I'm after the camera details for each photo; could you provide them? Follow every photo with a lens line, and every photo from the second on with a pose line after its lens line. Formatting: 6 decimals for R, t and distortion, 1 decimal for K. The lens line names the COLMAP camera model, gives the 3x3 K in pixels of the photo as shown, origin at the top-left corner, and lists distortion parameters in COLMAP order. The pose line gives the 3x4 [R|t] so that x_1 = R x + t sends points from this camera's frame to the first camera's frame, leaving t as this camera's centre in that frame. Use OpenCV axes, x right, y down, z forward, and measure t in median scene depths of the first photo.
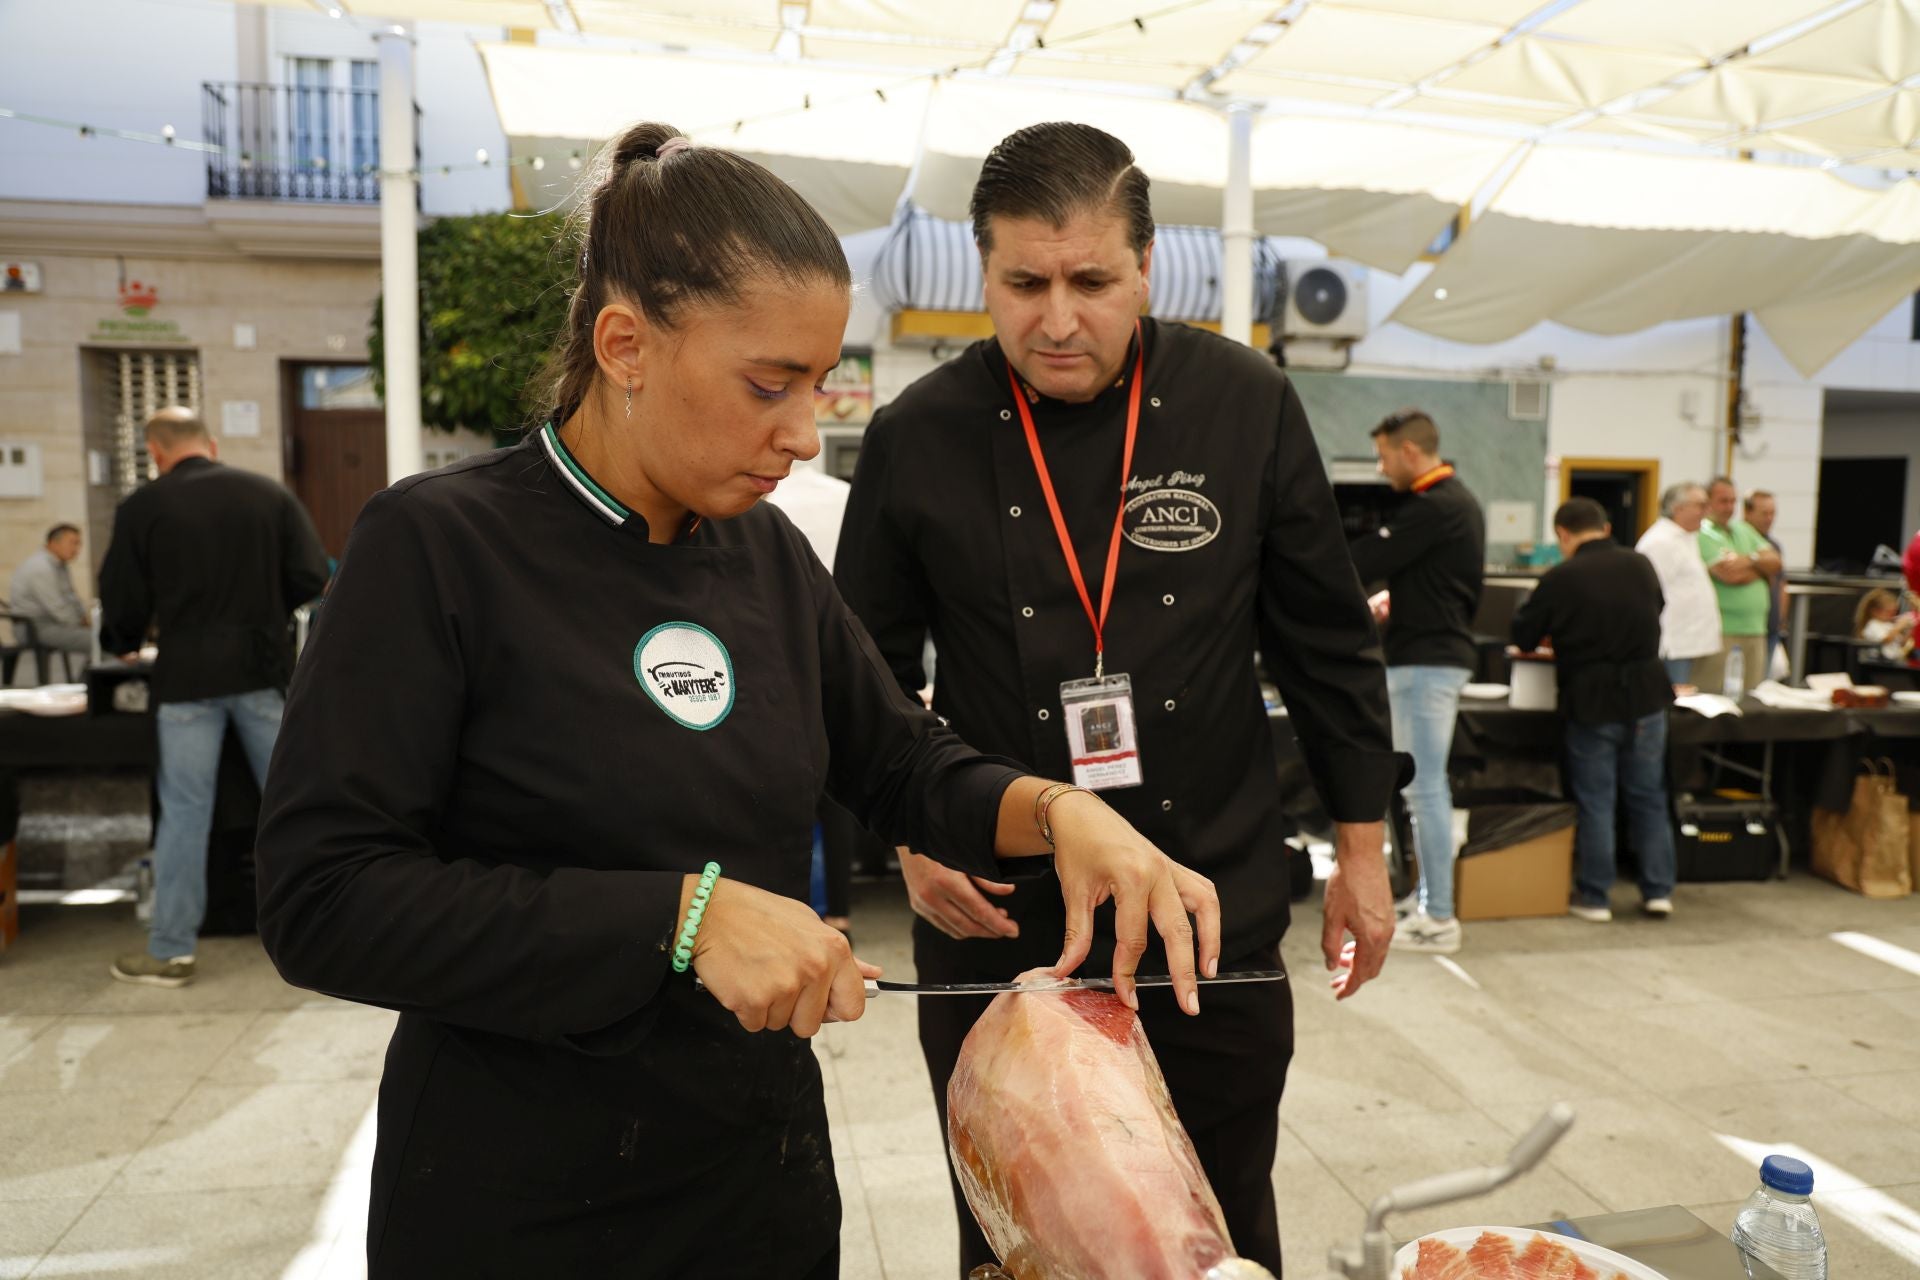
lens RADIAL K [[1340.7, 0, 956.1], [0, 1340.7, 645.6], [0, 0, 1]] dist [-0.093828, 0.061363]
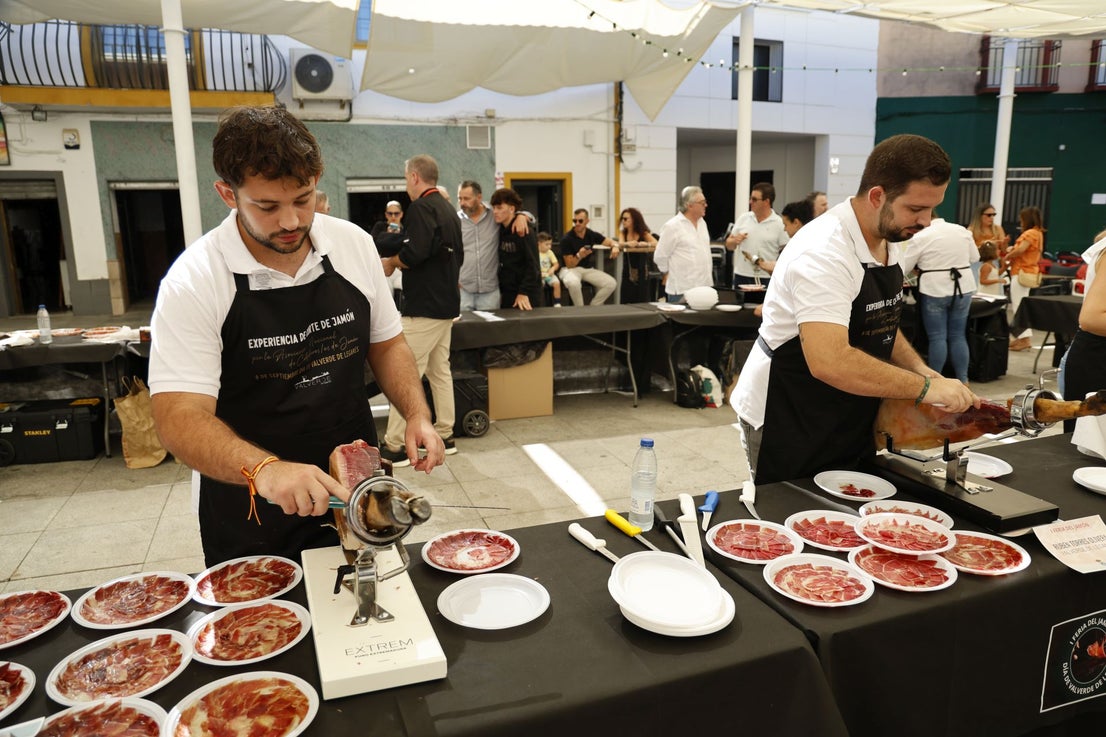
lens RADIAL K [[766.9, 0, 563.5], [0, 766.9, 376.1], [0, 0, 1]] dist [-0.086184, 0.049503]
pose [[0.985774, -0.053667, 0.159278, 0.398783], [0.034710, 0.992228, 0.119497, -0.003521], [-0.164453, -0.112268, 0.979975, 0.035855]]
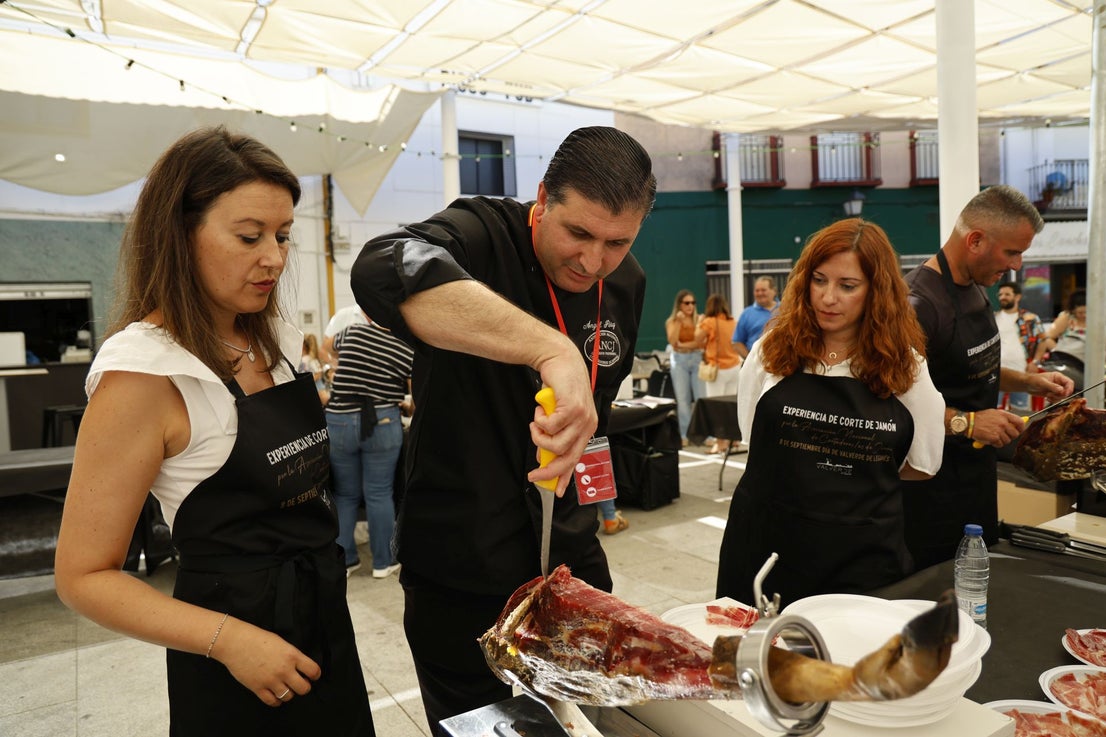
lens RADIAL K [[772.3, 0, 562.4], [0, 772.3, 358.3], [0, 0, 1]] dist [-0.093828, 0.061363]
pose [[0.922176, -0.063224, 0.381568, 0.557451], [0.079167, 0.996517, -0.026214, -0.002506], [-0.378582, 0.054382, 0.923969, 0.116892]]
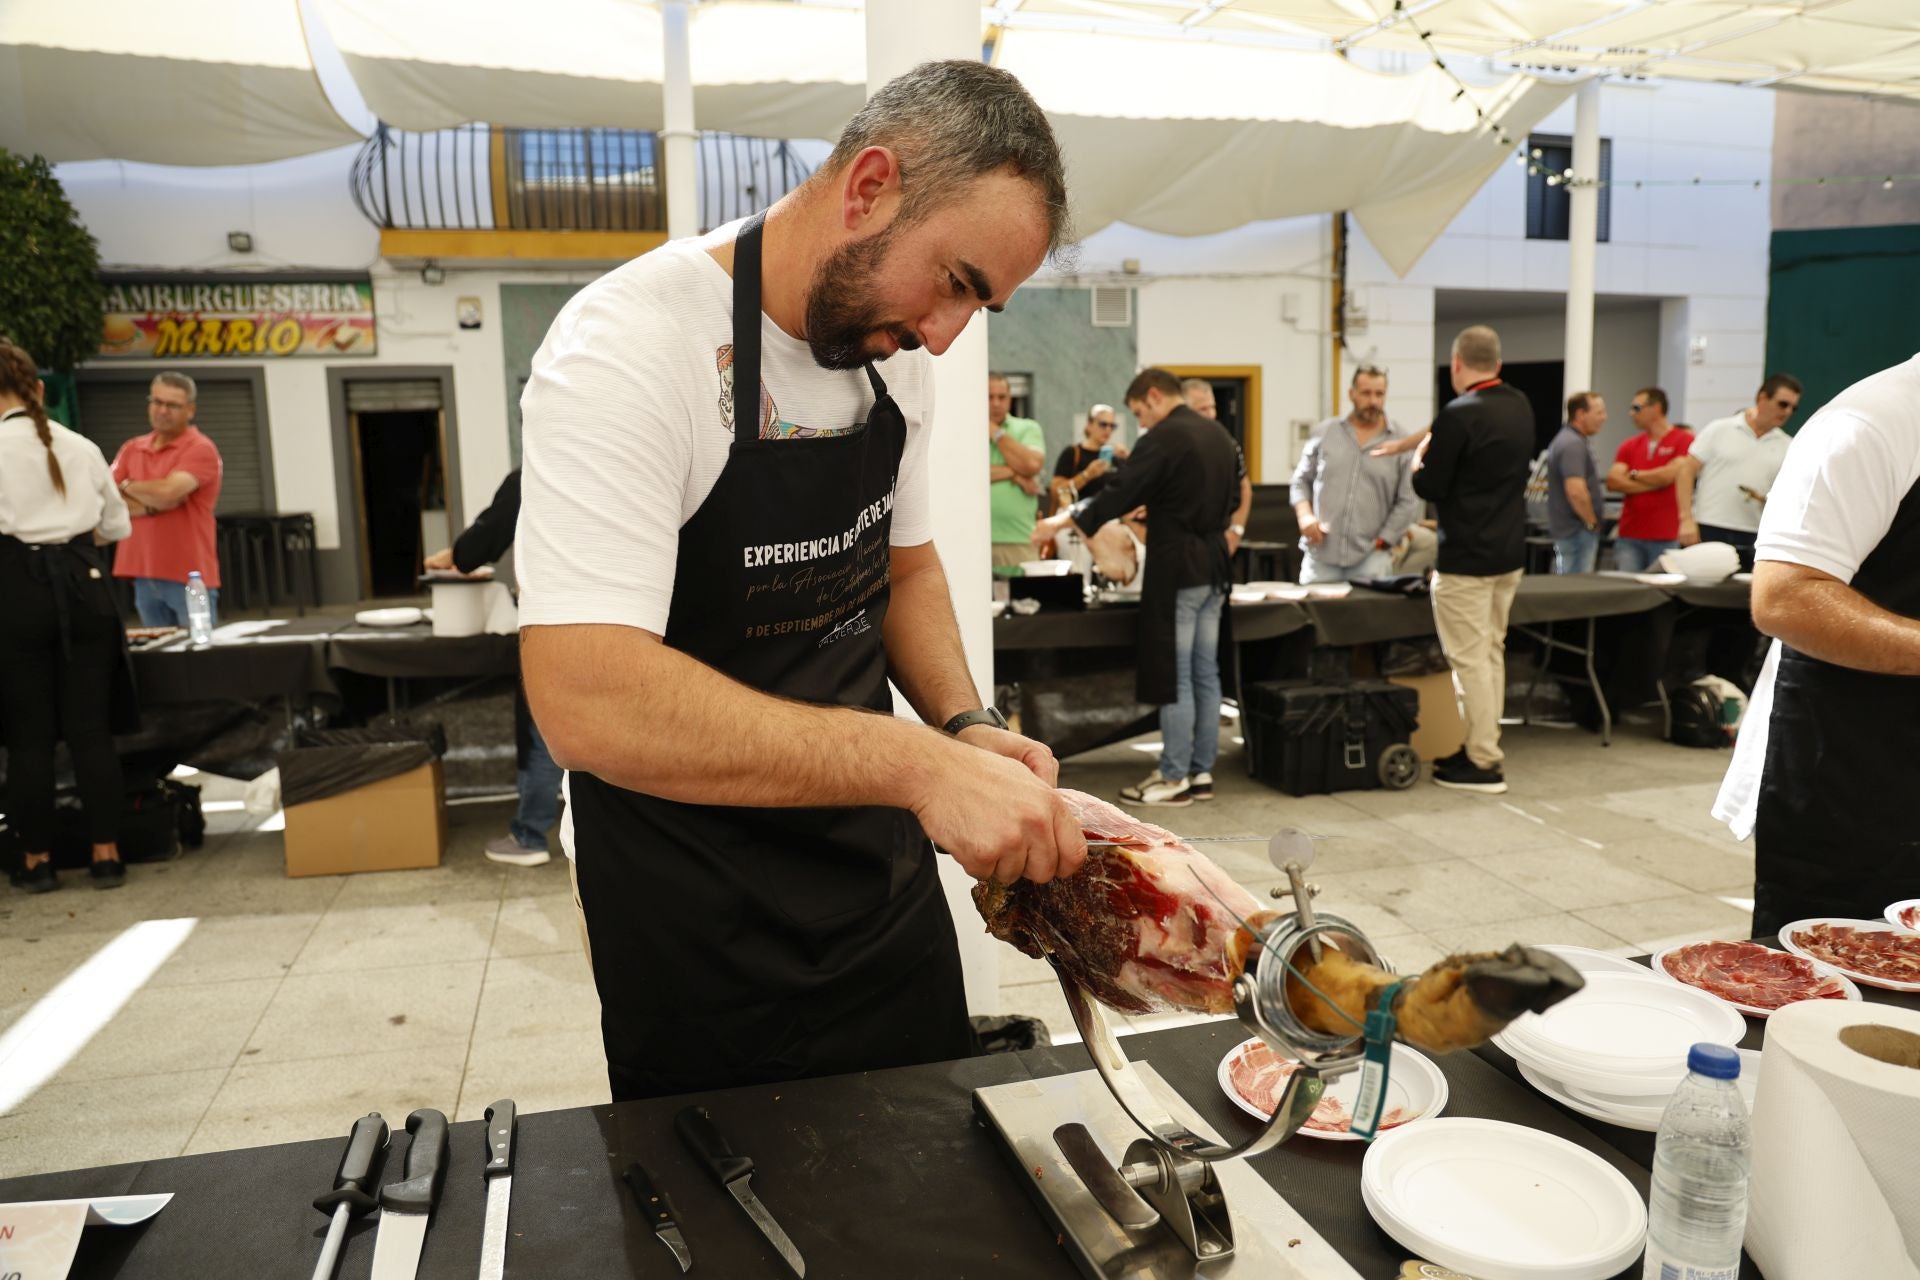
lens RADIAL K [[1331.4, 0, 972.5], [0, 1331.4, 644.4], [0, 0, 1]] dist [-0.086184, 0.049503]
pose [[0.996214, -0.039336, 0.077531, 0.266507], [0.035004, 0.997791, 0.056464, 0.001289], [-0.079581, -0.053536, 0.995390, 0.037029]]
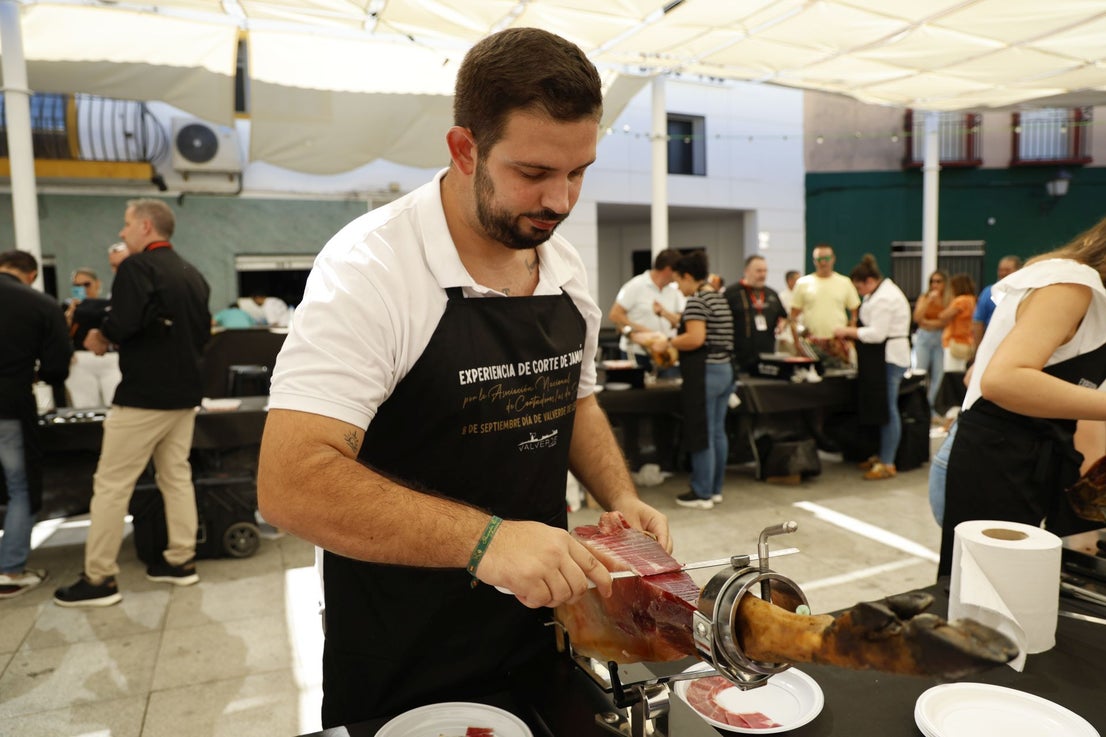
lens RADIAL K [[772.3, 0, 560.1], [0, 772.3, 376.8], [0, 0, 1]] dist [-0.093828, 0.061363]
pose [[0.976492, -0.046722, 0.210428, 0.471723], [0.045070, 0.998904, 0.012640, 0.002005], [-0.210788, -0.002859, 0.977528, 0.096020]]
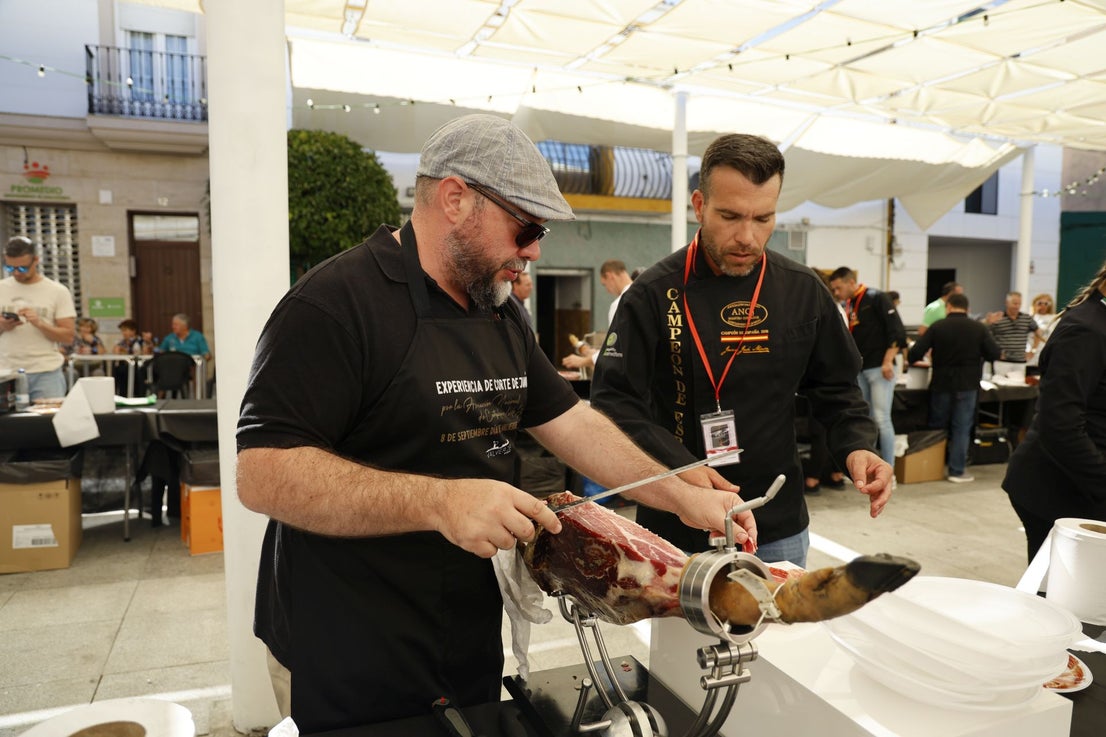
lens RADIAL K [[772.3, 0, 564.4], [0, 772.3, 369.0], [0, 0, 1]] dist [-0.093828, 0.061363]
pose [[0.979628, -0.023419, 0.199452, -0.146535], [0.024858, 0.999680, -0.004713, 0.002109], [-0.199278, 0.009575, 0.979896, -0.048110]]
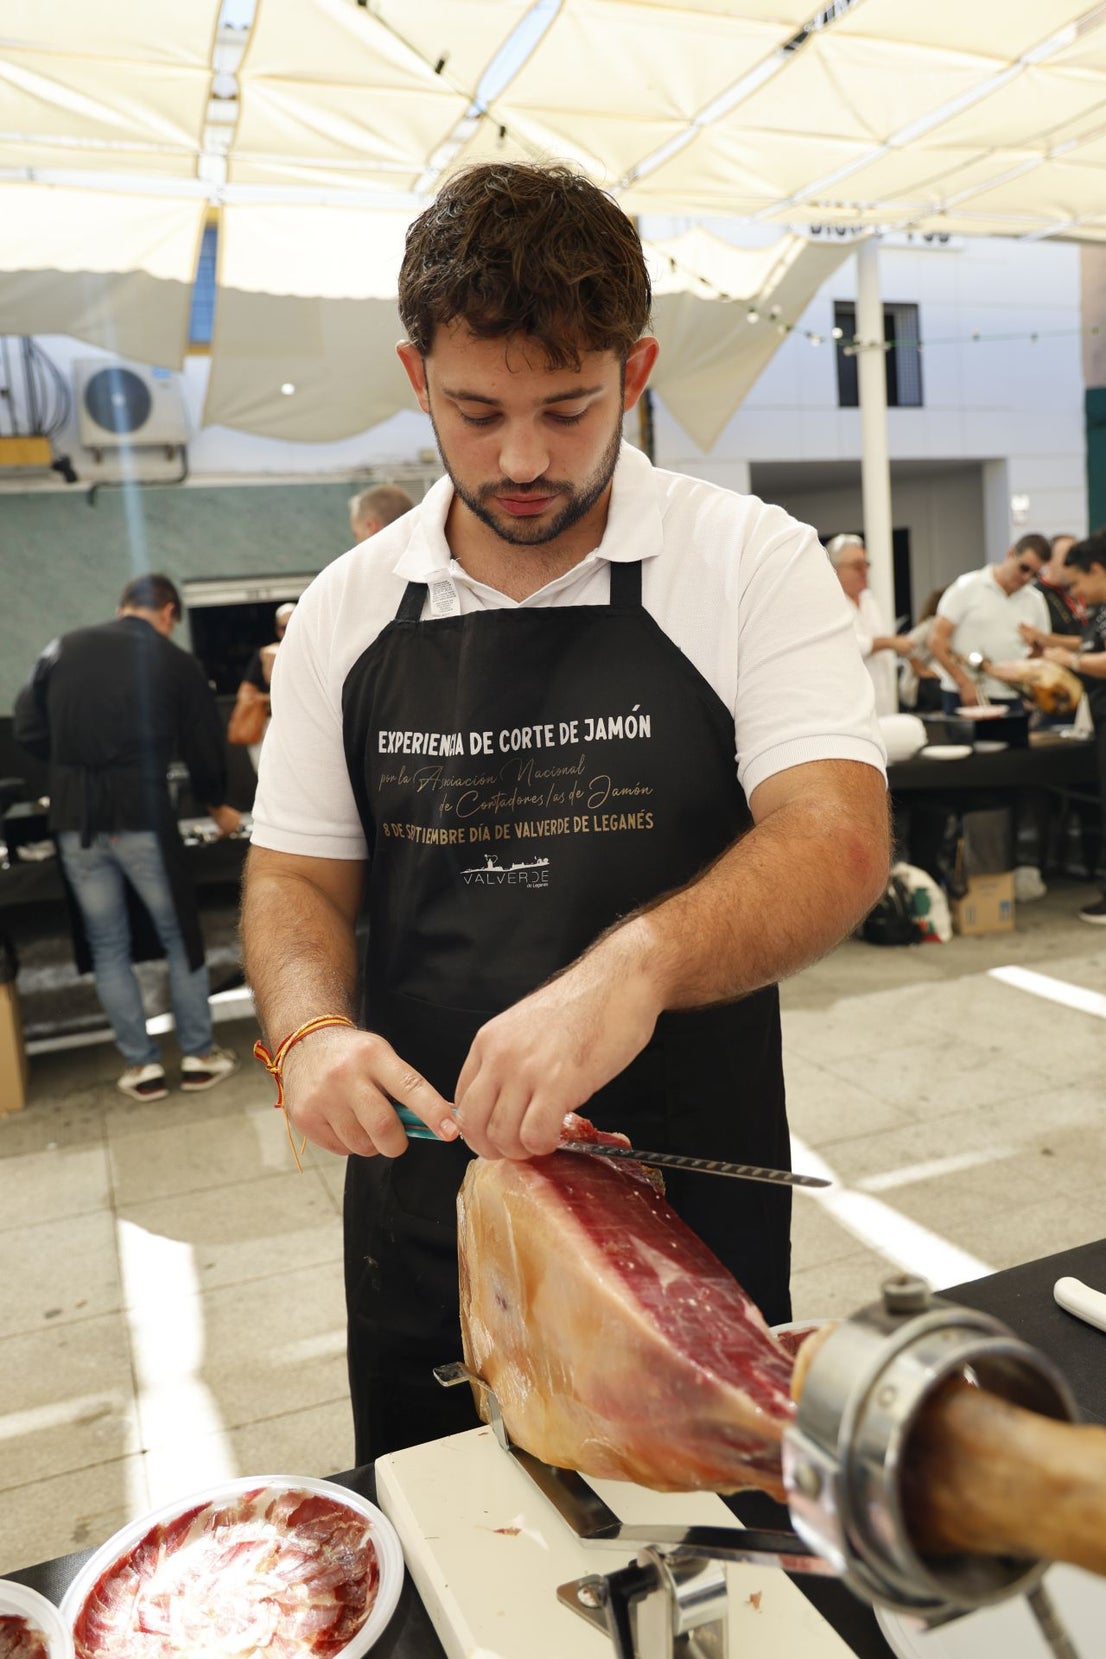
lens RADIAL K [[1285.8, 0, 549.3], [0, 1285.8, 825.4], [0, 0, 1]] dist [-0.051859, 0.059414]
pose [[0.979619, -0.107538, 0.169654, 0.377116], [0.099154, 0.993429, 0.057168, 0.000962], [-0.174687, -0.039181, 0.983844, 0.089542]]
